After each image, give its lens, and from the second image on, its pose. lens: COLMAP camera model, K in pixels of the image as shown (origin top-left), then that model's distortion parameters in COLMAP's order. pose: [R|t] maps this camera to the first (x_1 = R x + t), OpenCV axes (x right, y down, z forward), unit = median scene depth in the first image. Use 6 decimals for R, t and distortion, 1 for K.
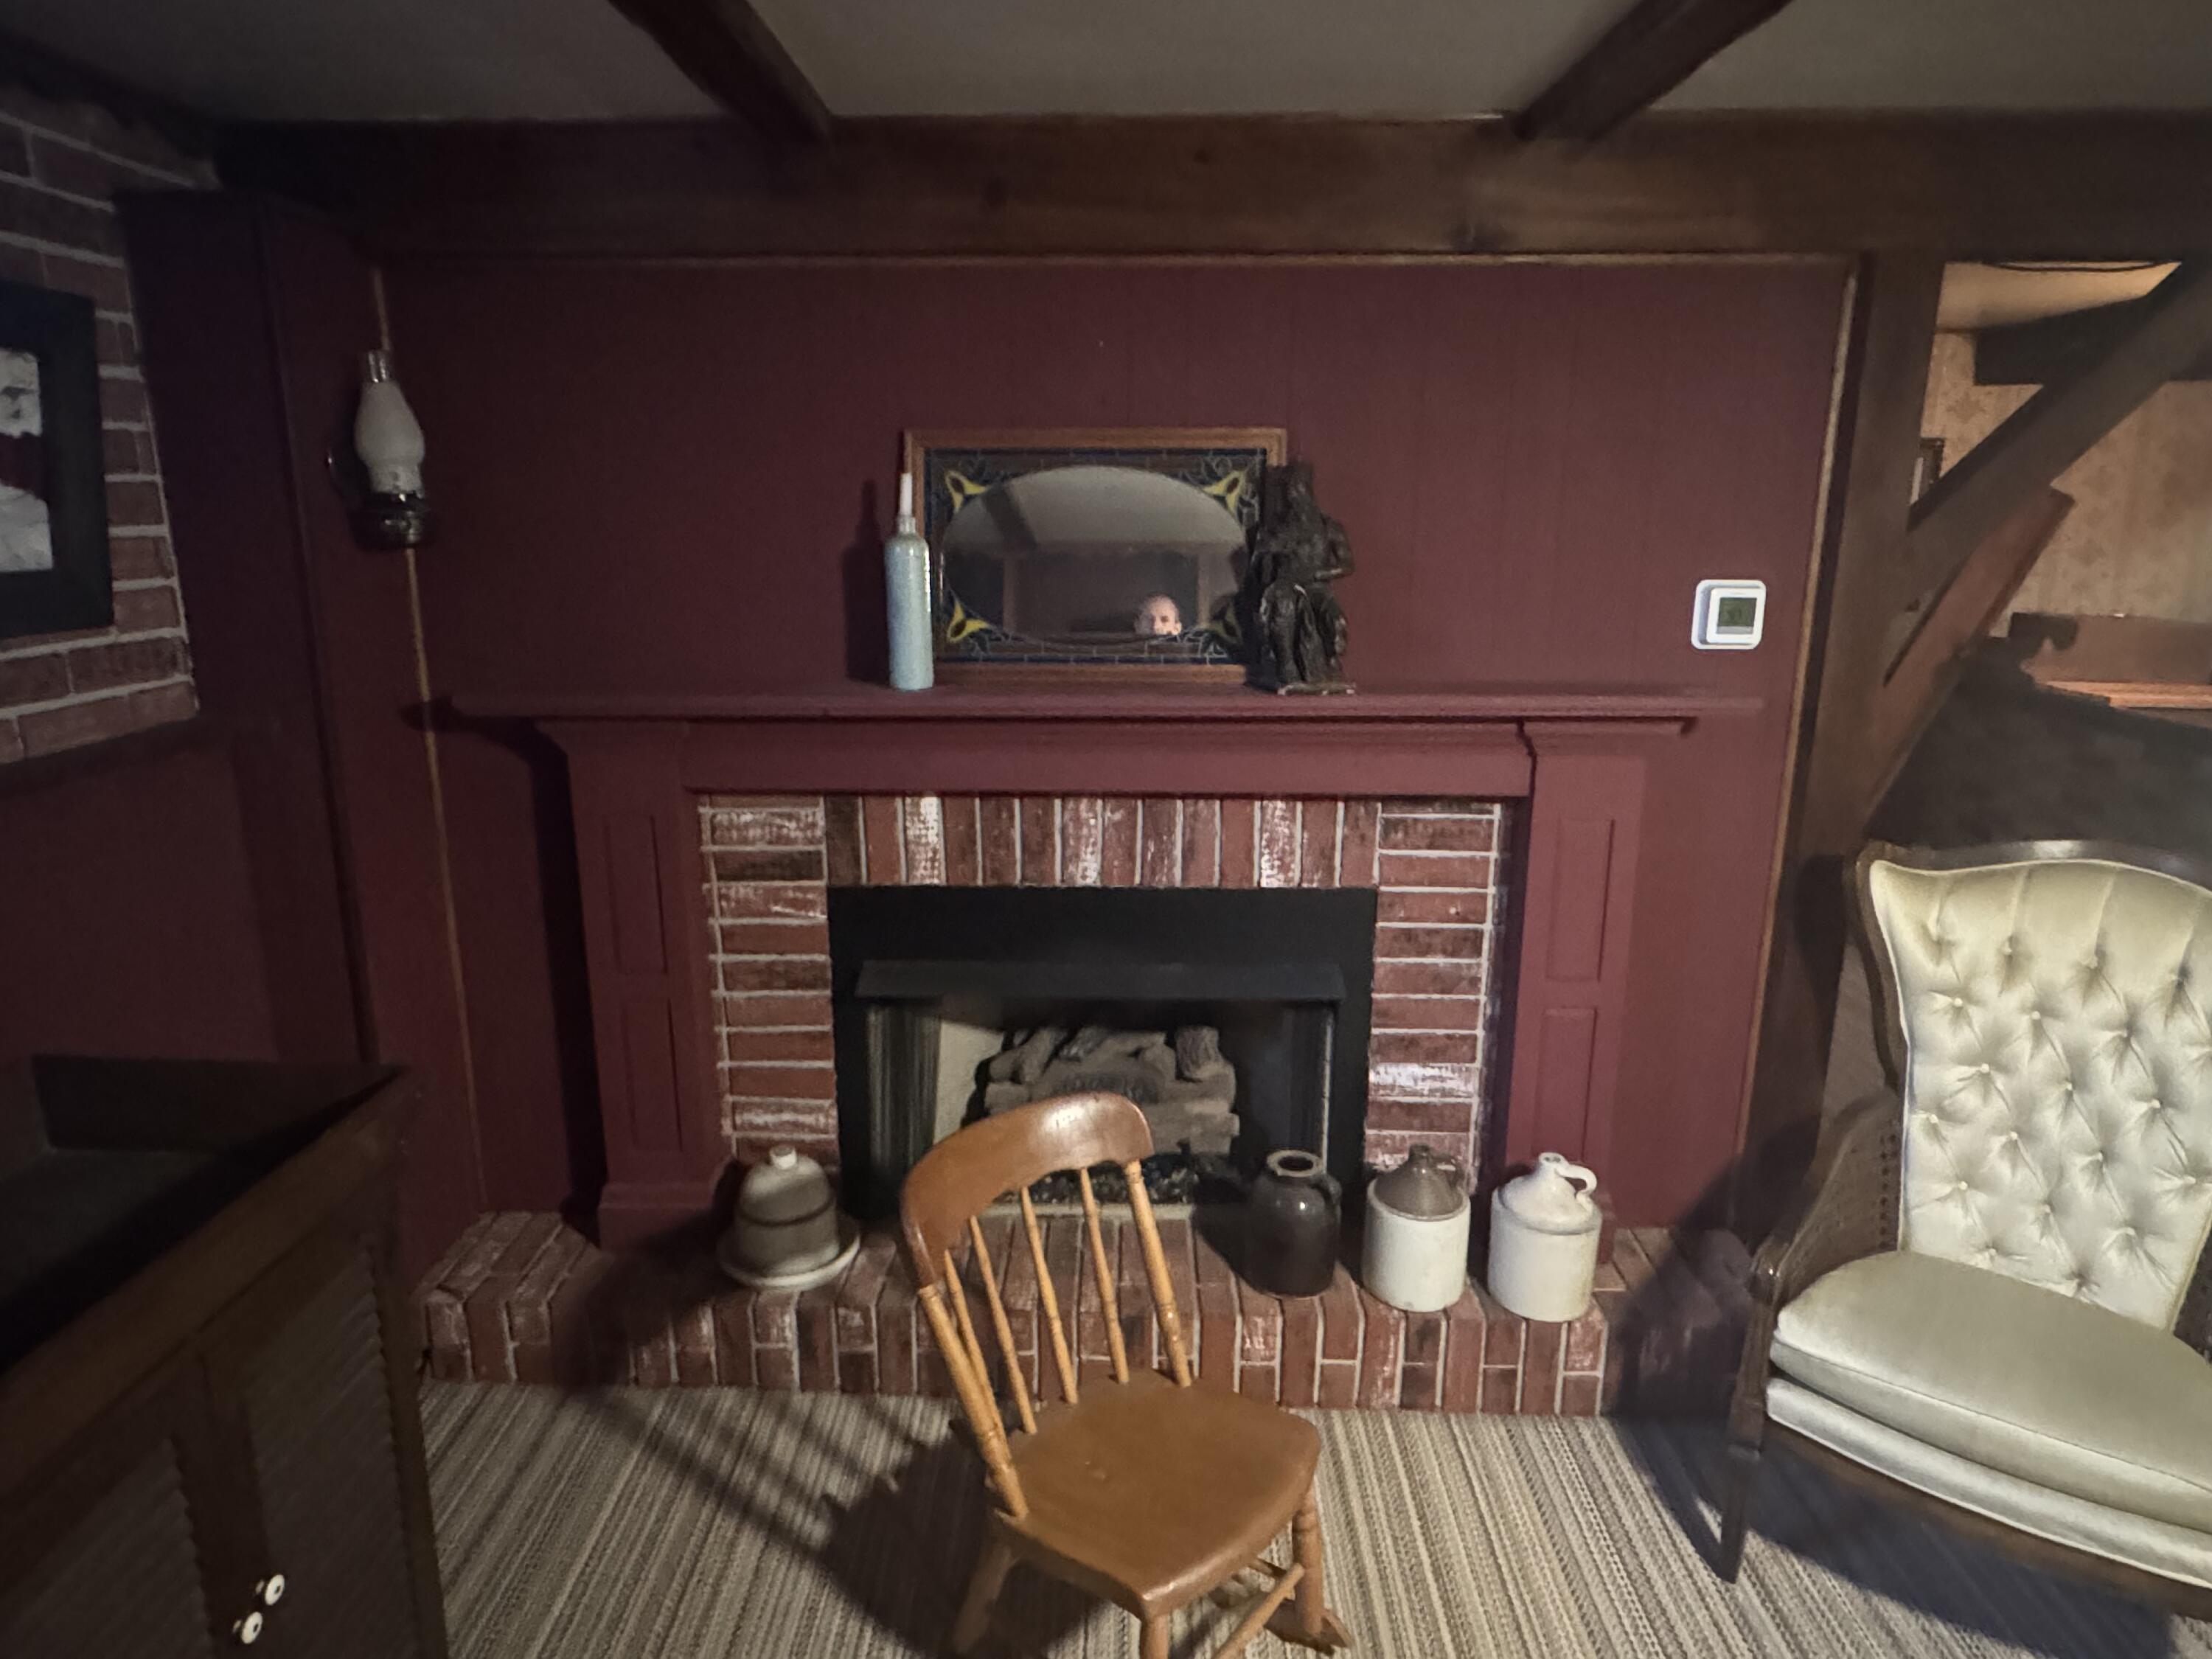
lens RADIAL K [[1347.0, 0, 1101.4], [0, 1347.0, 837.9], [0, 0, 1]] dist [-0.003617, -0.000985]
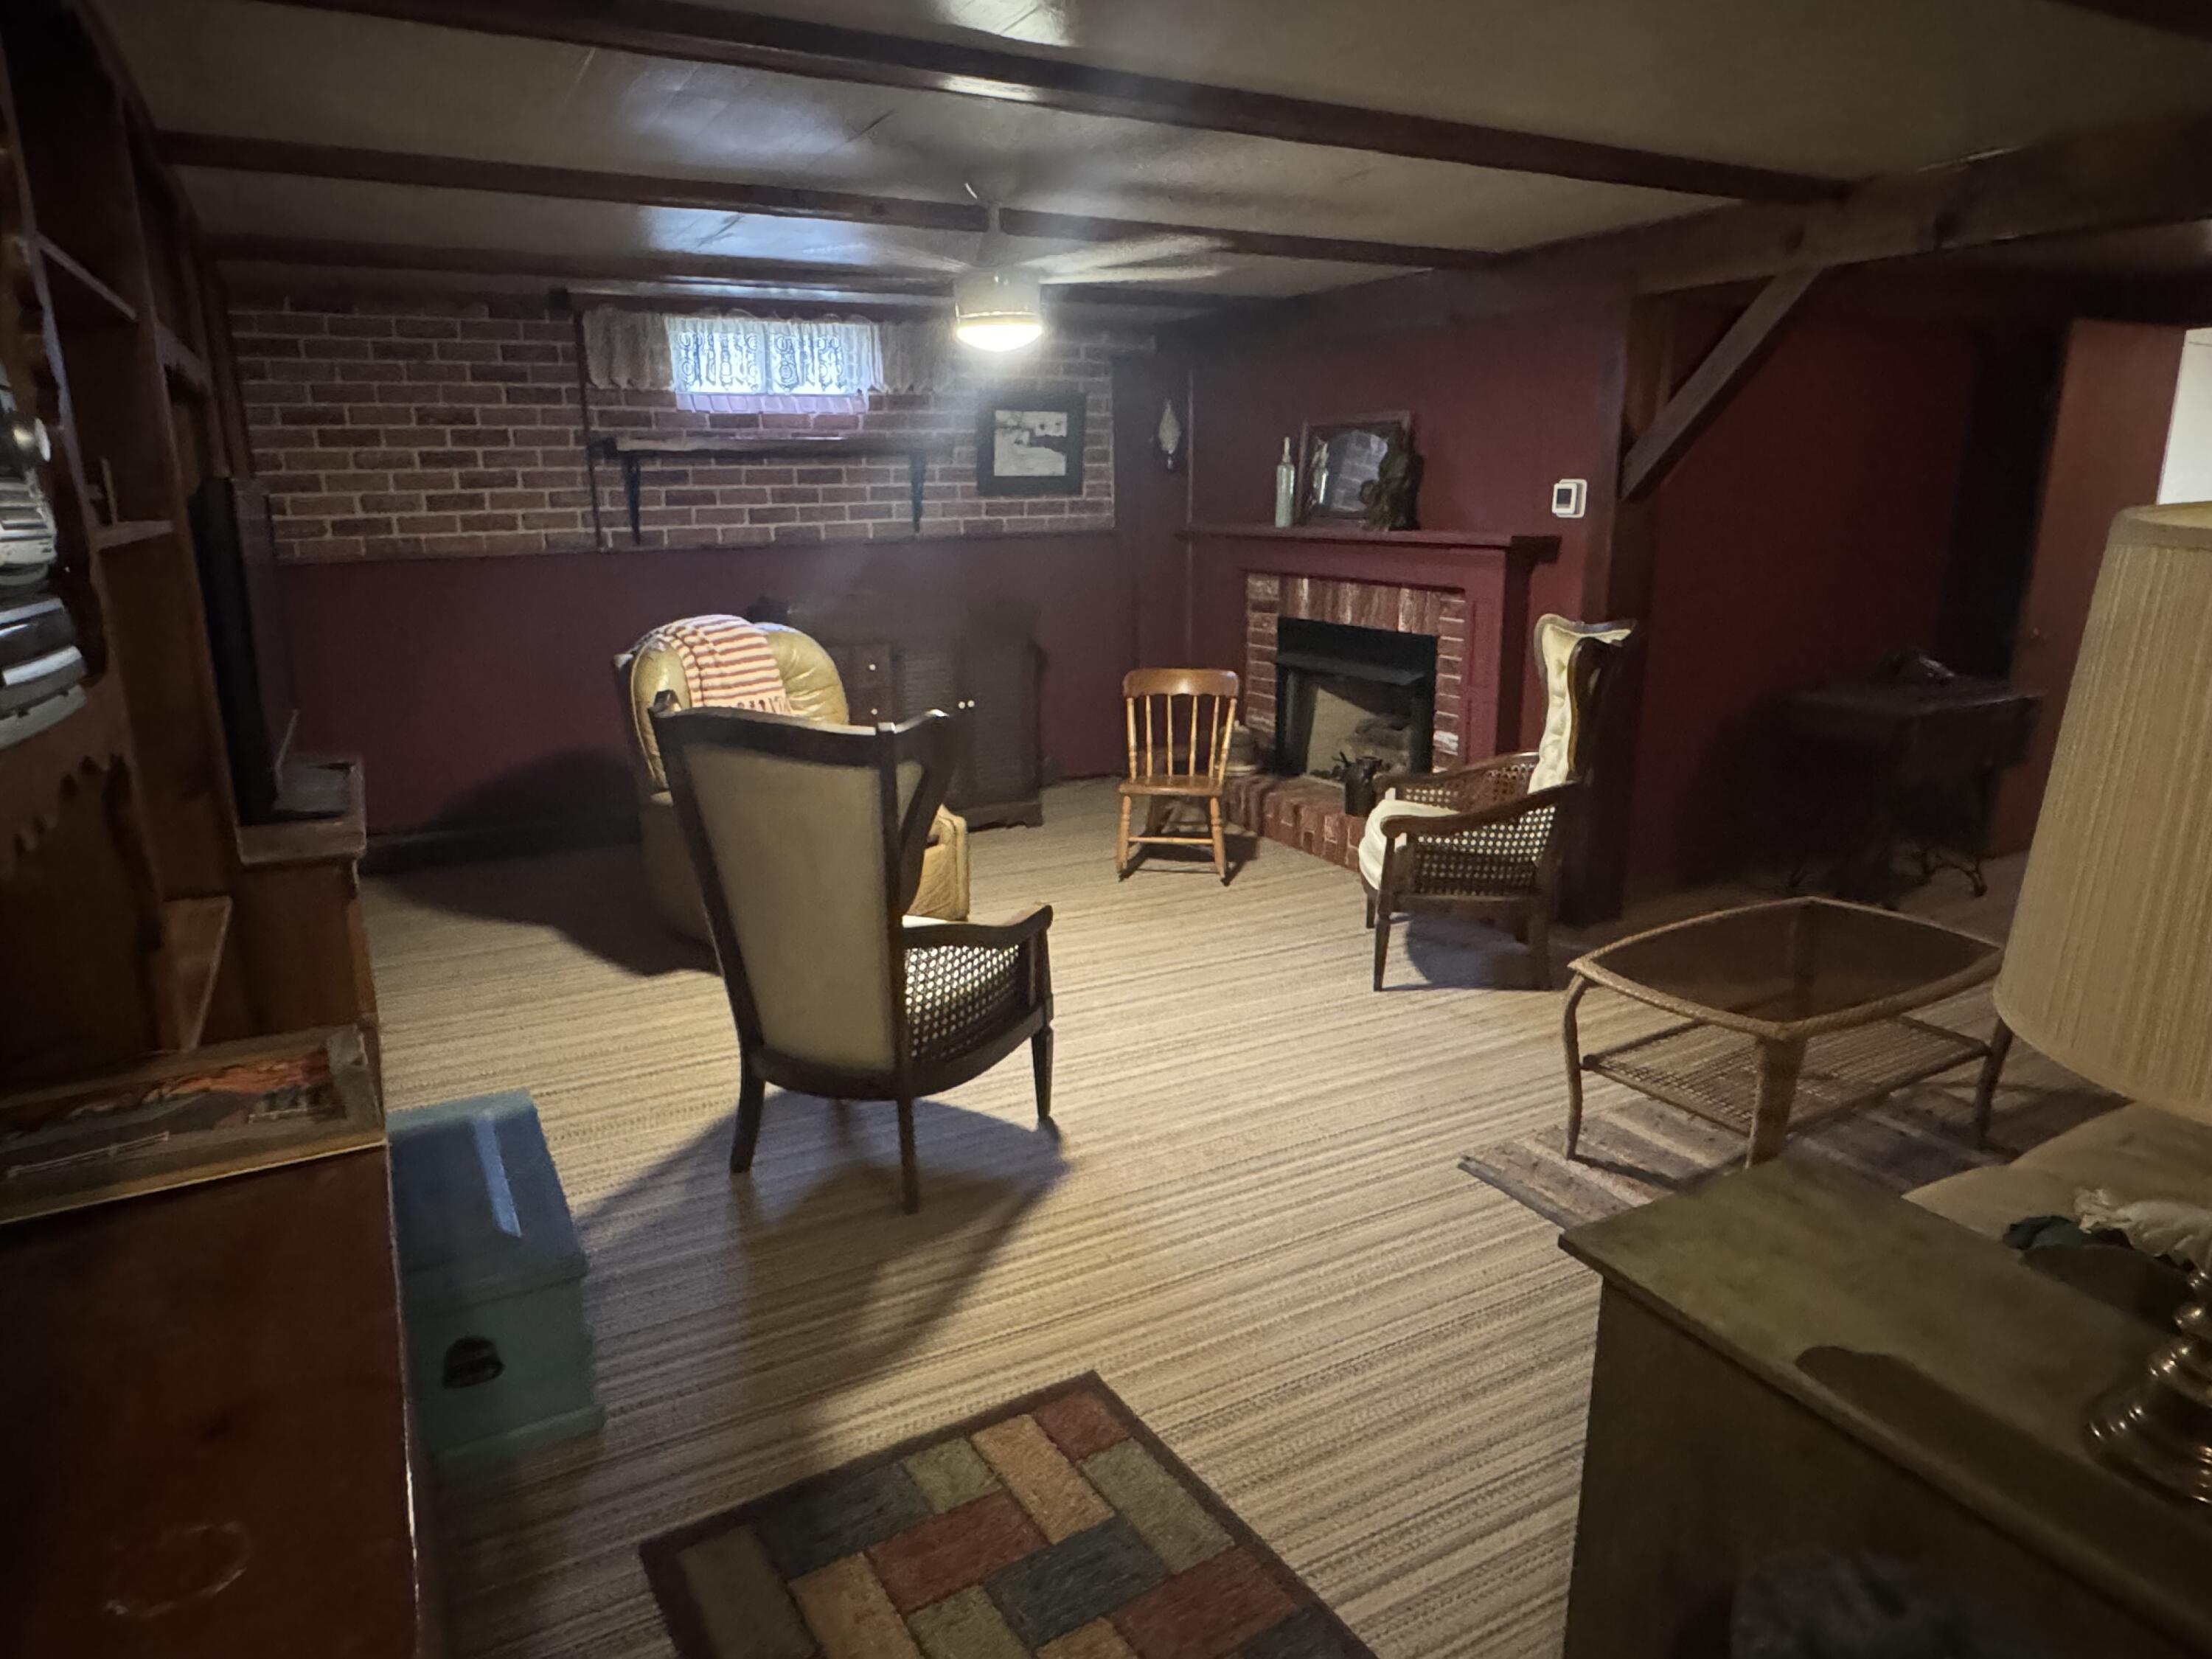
lens RADIAL K [[1347.0, 0, 1101.0], [0, 1347.0, 826.0], [0, 0, 1]] dist [-0.003617, -0.000985]
pose [[0.496937, 0.206927, -0.842755, 1.710323], [-0.196794, 0.972724, 0.122799, 0.165128], [0.845178, 0.104826, 0.524104, -0.447312]]
